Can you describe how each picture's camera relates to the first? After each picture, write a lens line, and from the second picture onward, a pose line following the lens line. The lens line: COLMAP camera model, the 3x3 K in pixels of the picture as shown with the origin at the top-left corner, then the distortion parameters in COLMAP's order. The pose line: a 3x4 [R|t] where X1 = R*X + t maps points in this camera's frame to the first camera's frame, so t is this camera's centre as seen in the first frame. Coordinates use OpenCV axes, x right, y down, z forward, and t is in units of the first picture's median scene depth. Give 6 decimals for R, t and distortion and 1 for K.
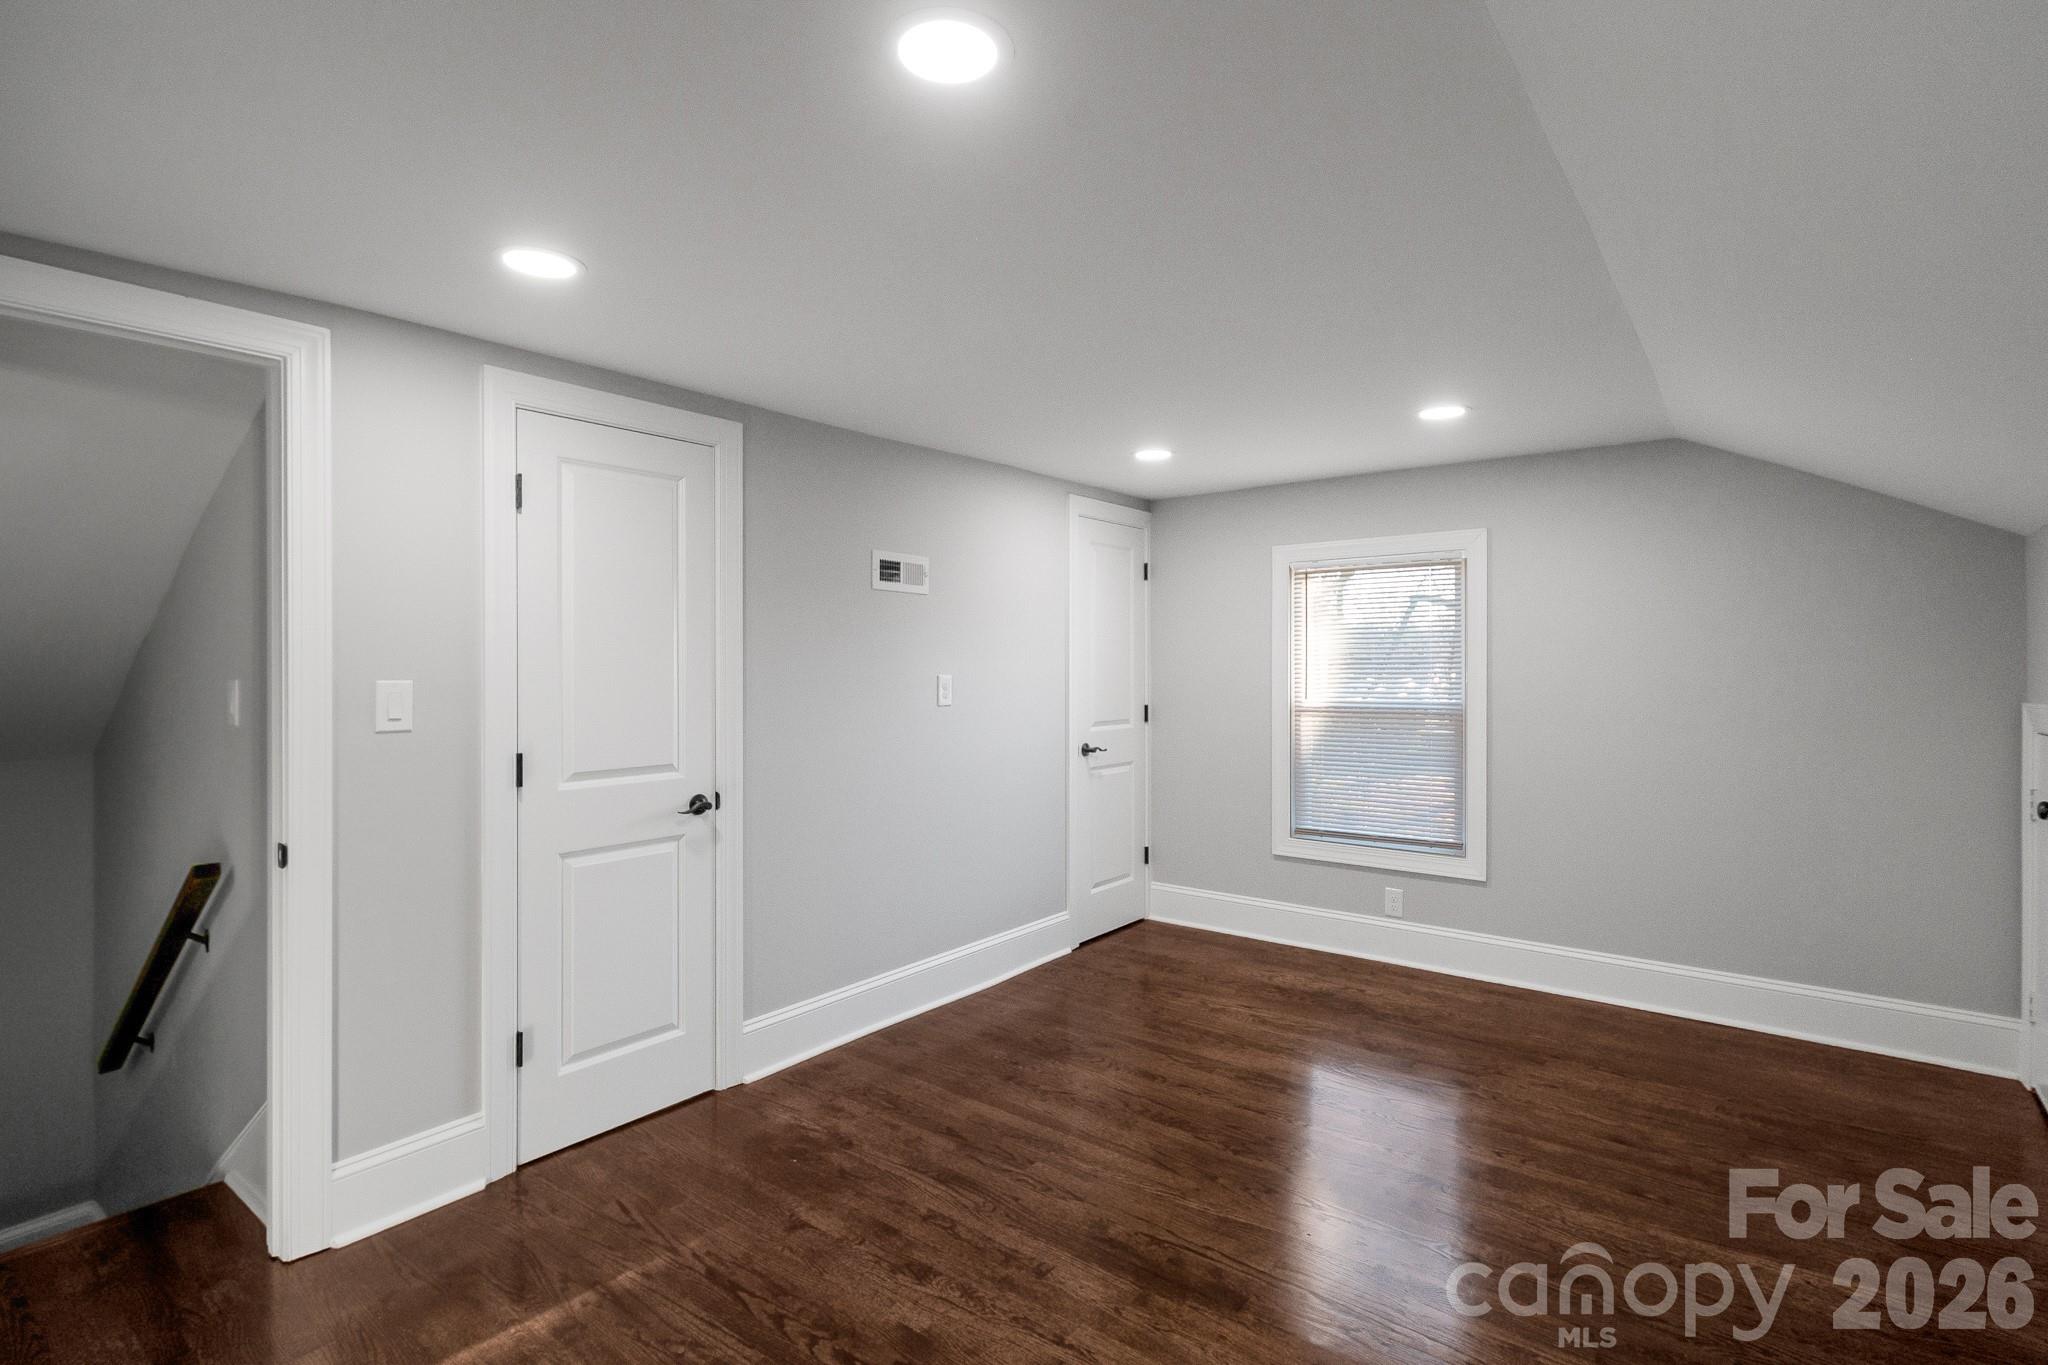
lens RADIAL K [[938.5, 0, 1038.2], [0, 938.5, 669.3], [0, 0, 1]] dist [0.004826, -0.001077]
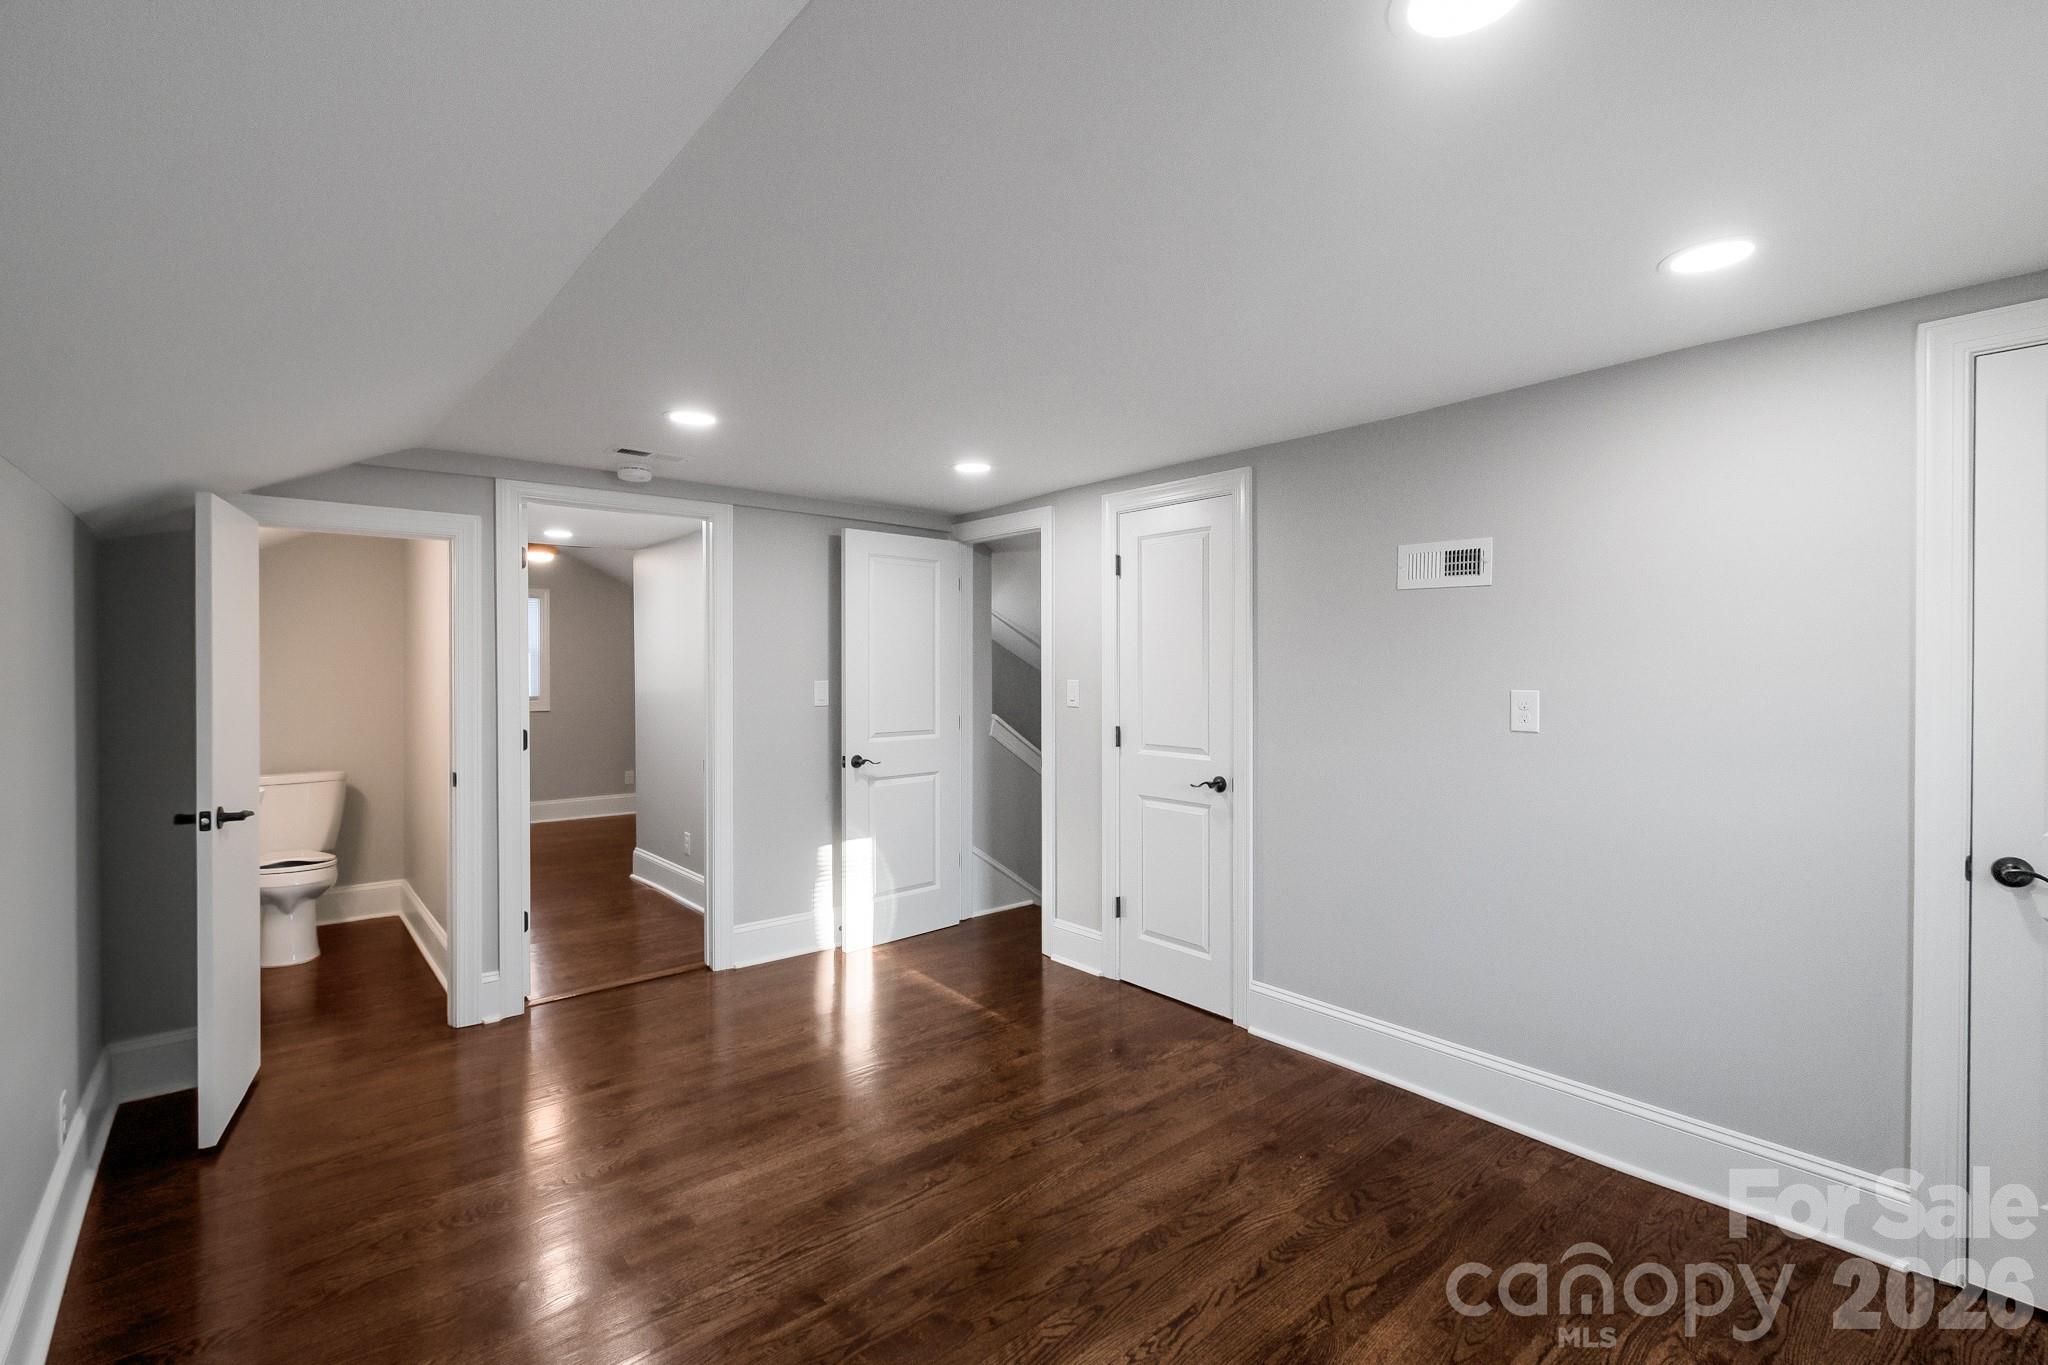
lens RADIAL K [[938.5, 0, 1043.2], [0, 938.5, 673.7], [0, 0, 1]] dist [0.004826, -0.001077]
pose [[-0.183407, 0.017311, -0.982885, 0.900822], [-0.002299, 0.999835, 0.018038, -0.025593], [0.983034, 0.005568, -0.183337, 0.987850]]
